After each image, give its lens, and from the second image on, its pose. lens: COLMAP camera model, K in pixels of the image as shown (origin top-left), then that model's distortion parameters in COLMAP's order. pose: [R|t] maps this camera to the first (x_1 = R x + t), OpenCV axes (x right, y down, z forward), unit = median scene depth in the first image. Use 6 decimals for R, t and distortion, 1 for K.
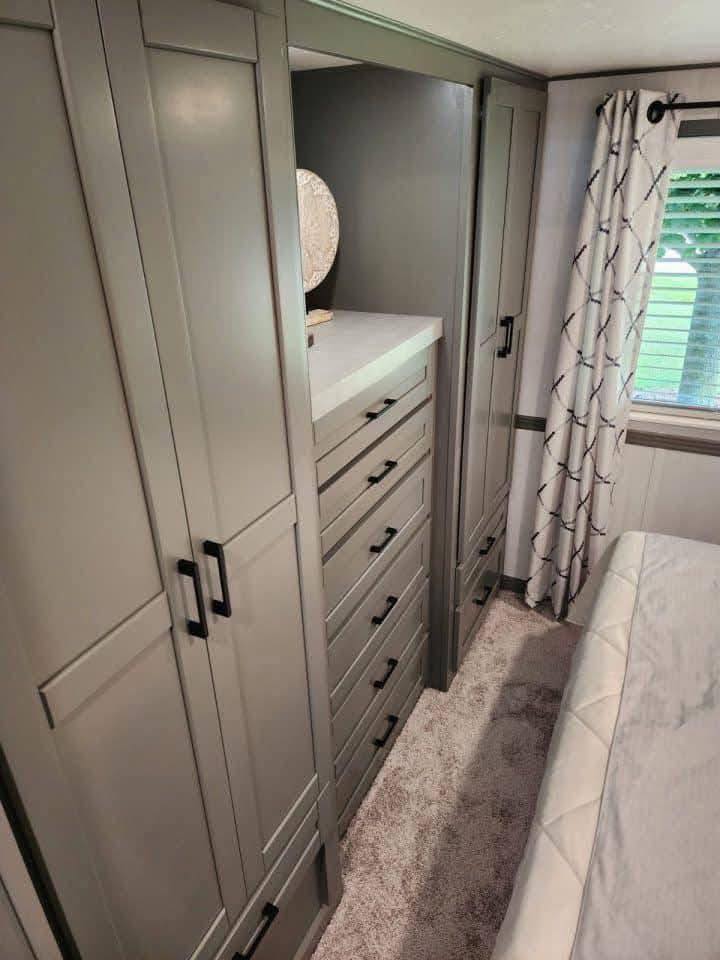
lens RADIAL K [[649.8, 0, 349.0], [0, 649.8, 479.4], [0, 0, 1]] dist [0.070967, -0.079742]
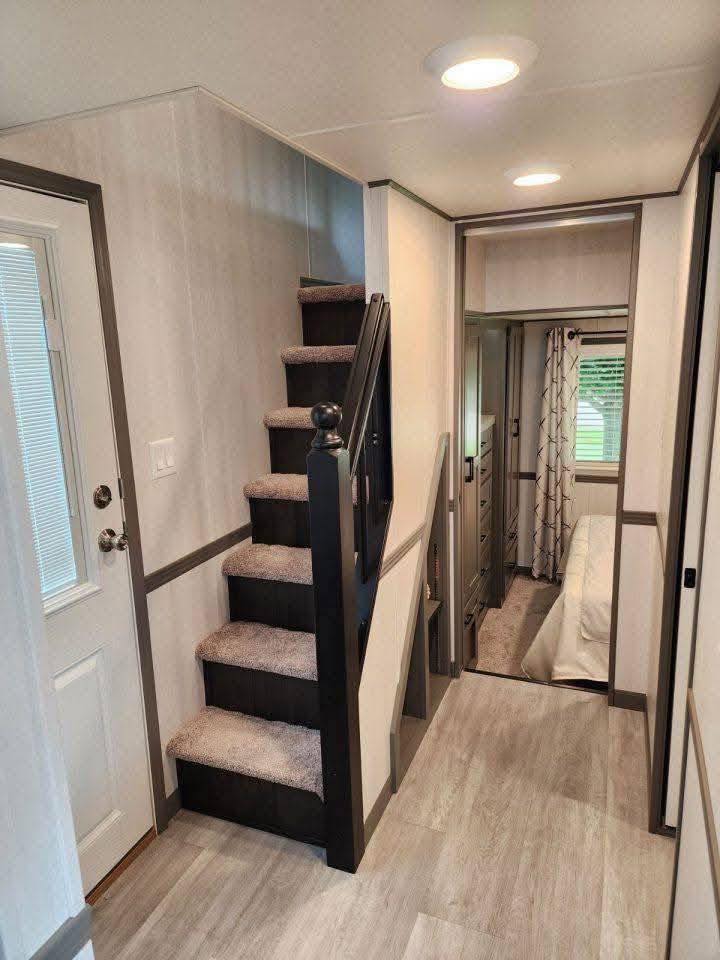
lens RADIAL K [[649.8, 0, 349.0], [0, 649.8, 479.4], [0, 0, 1]] dist [0.070967, -0.079742]
pose [[0.995980, -0.019807, 0.087355, -0.475084], [0.040385, 0.969793, -0.240564, 0.419117], [-0.079951, 0.243125, 0.966694, -0.947394]]
